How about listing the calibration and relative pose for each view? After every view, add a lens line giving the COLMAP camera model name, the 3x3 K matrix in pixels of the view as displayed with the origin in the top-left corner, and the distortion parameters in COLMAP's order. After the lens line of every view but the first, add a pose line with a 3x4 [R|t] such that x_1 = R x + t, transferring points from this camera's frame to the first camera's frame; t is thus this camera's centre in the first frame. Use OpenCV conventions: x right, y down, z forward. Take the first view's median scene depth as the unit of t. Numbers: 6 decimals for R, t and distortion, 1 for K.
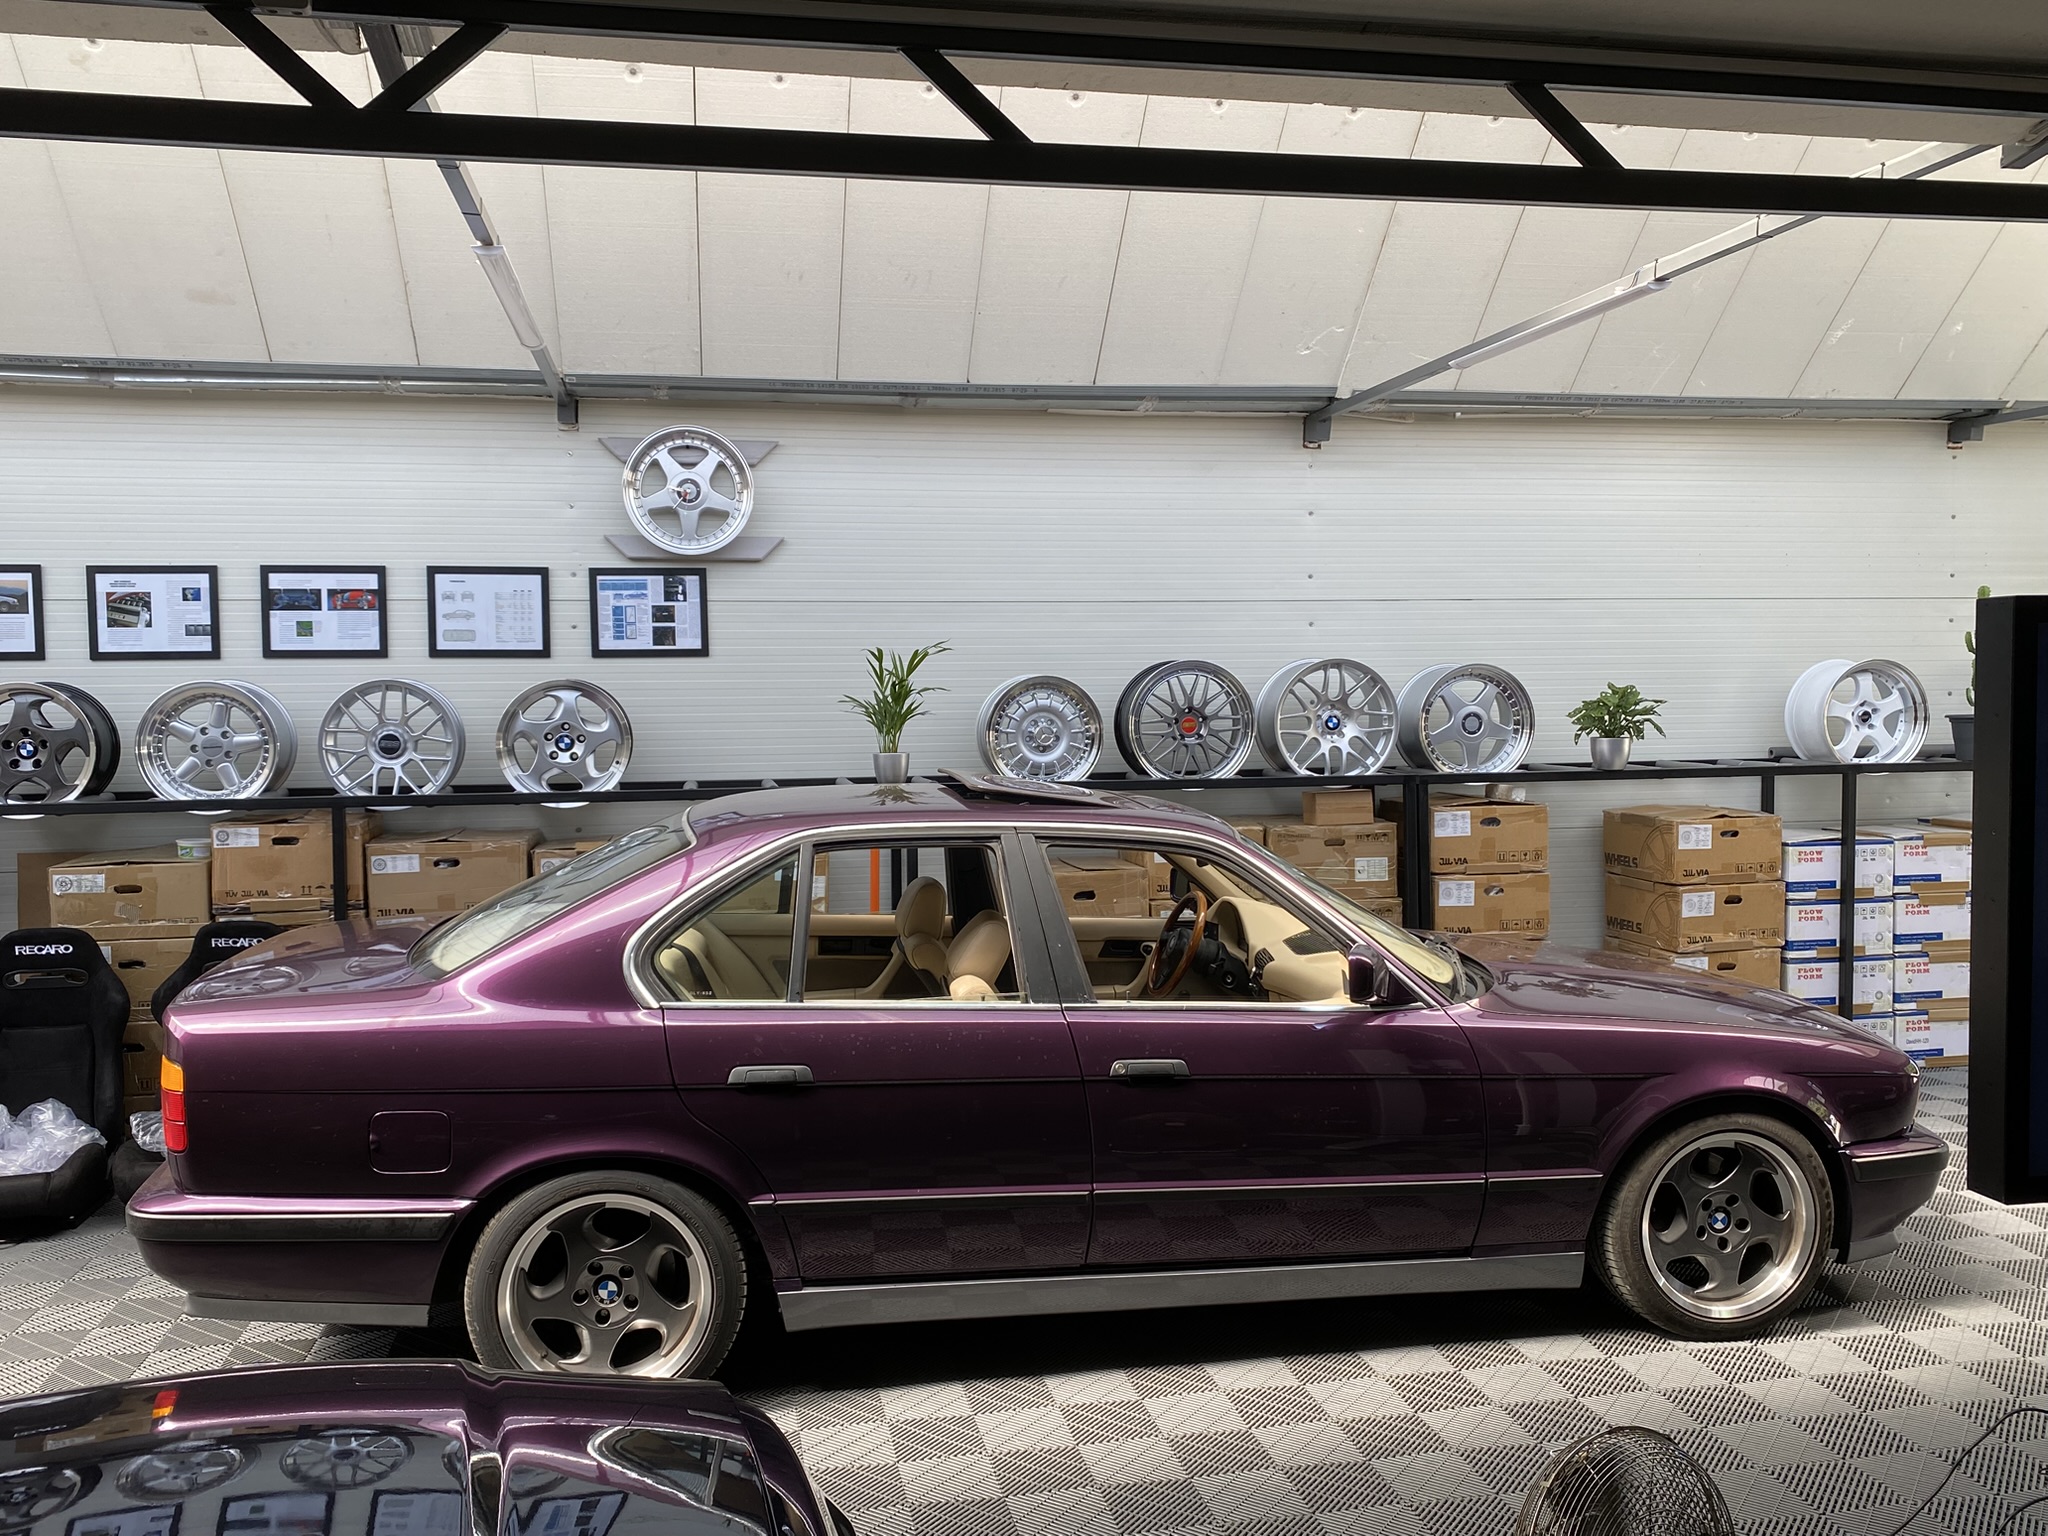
lens RADIAL K [[1704.1, 0, 1060.9], [0, 1704.1, 739.2], [0, 0, 1]] dist [0.051135, -0.088093]
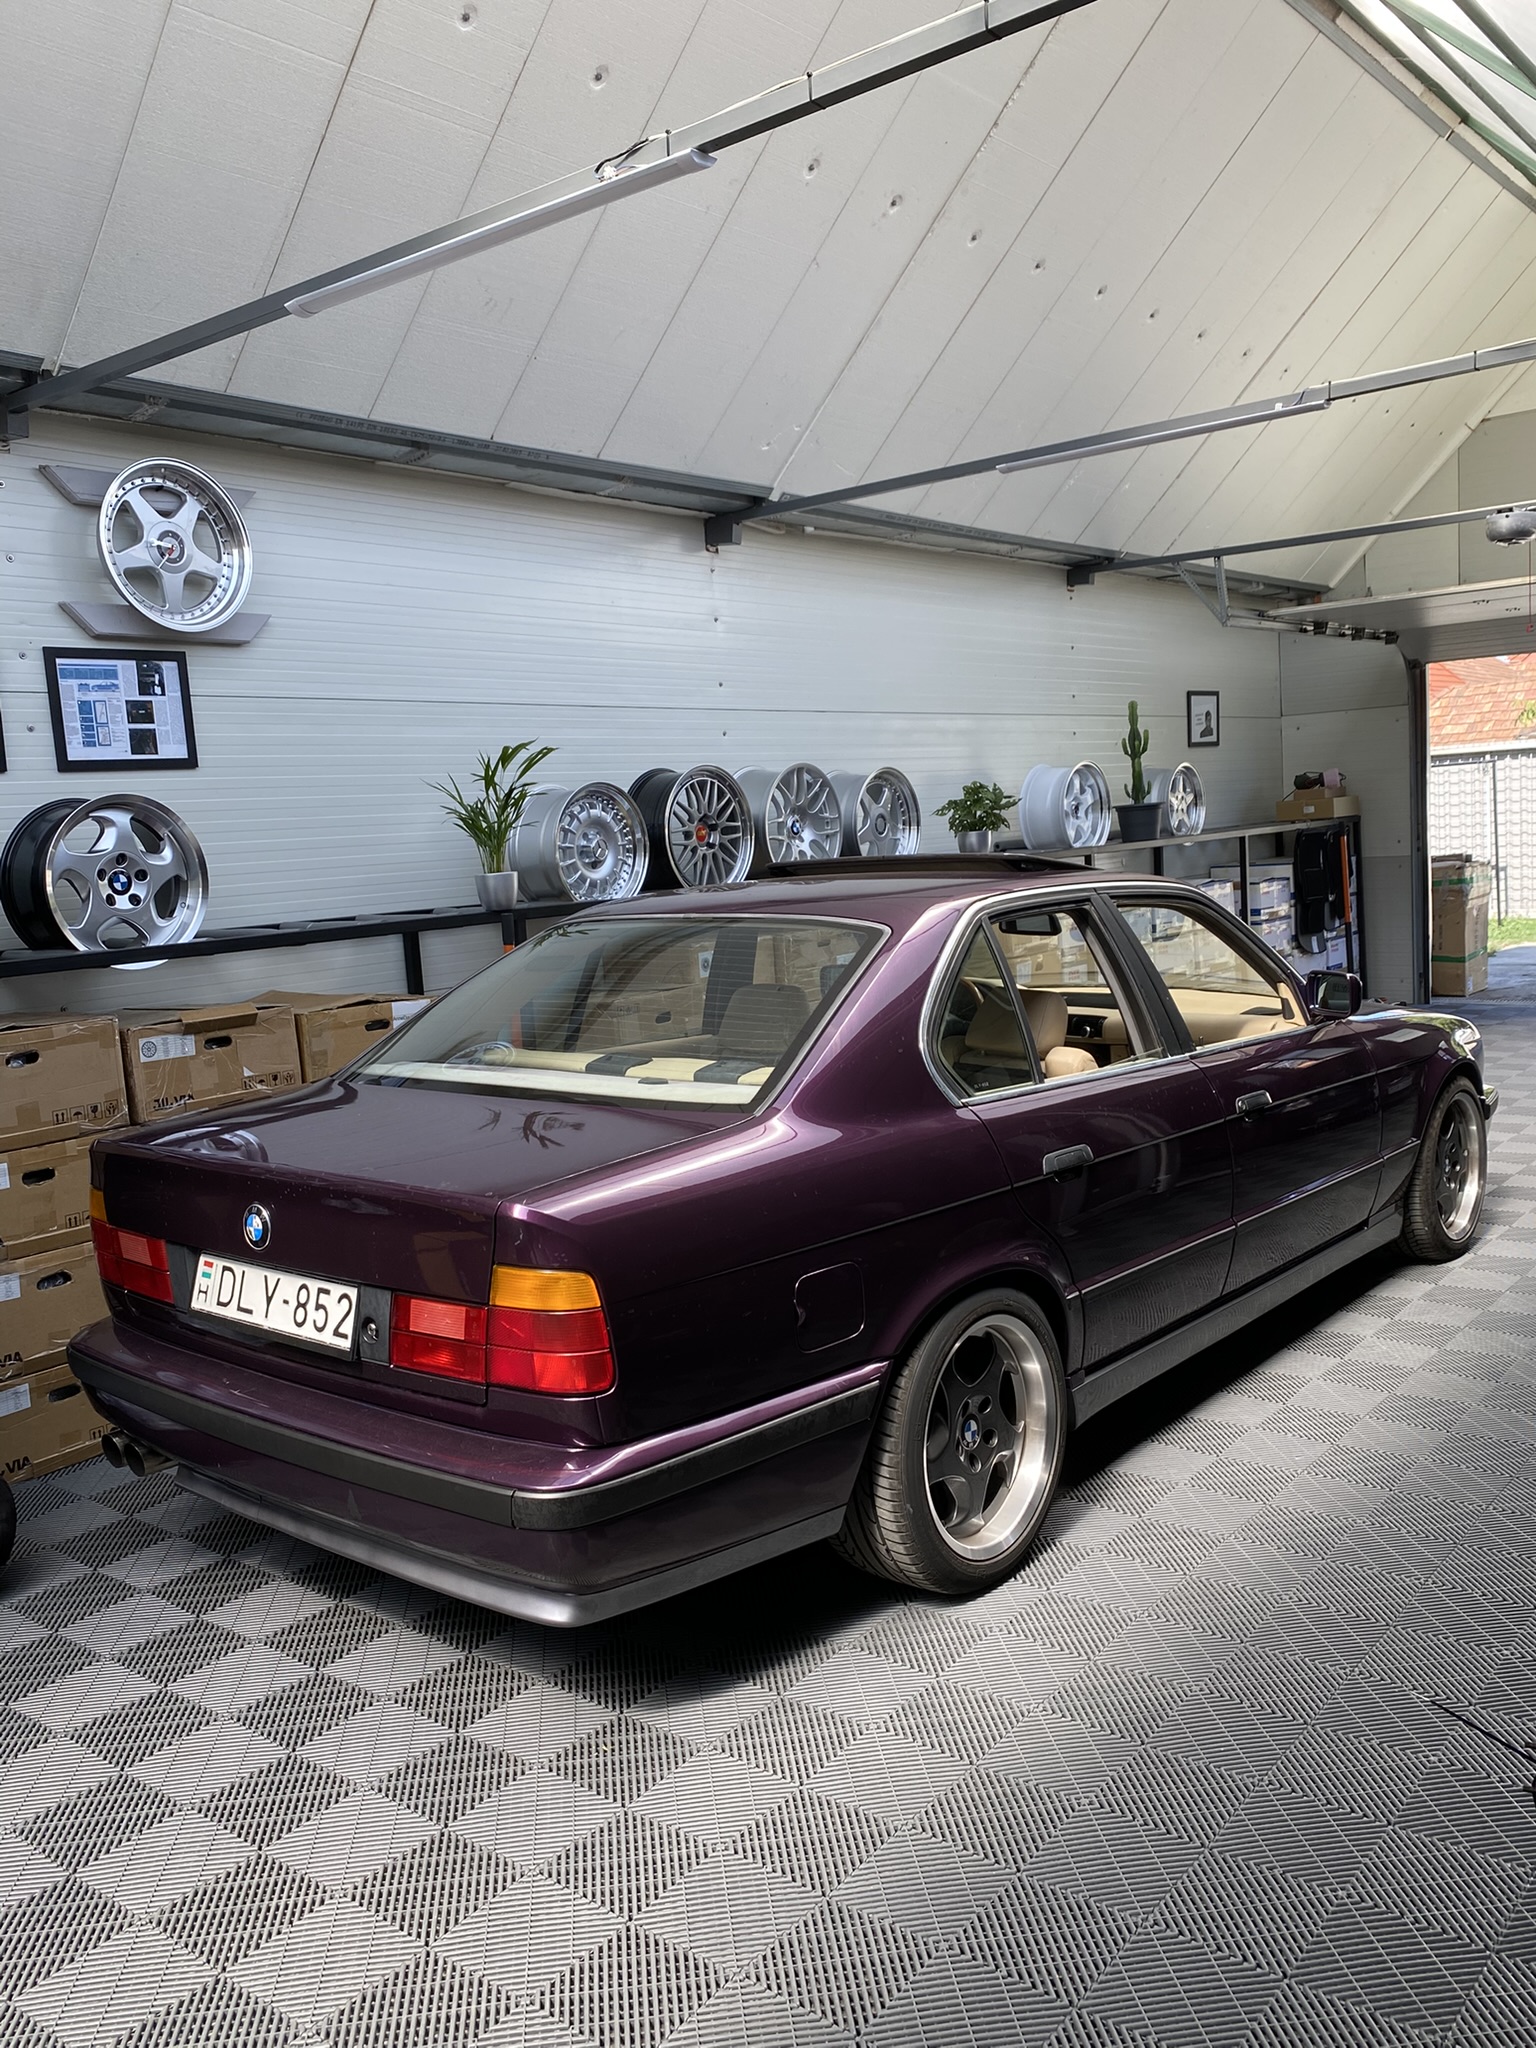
lens RADIAL K [[1704.1, 0, 806.1], [0, 1704.1, 1011.8], [0, 0, 1]] dist [0.051135, -0.088093]
pose [[0.748812, -0.109871, 0.653612, -0.524730], [0.072937, 0.993835, 0.083501, 0.016400], [-0.658757, -0.014855, 0.752209, 0.237530]]
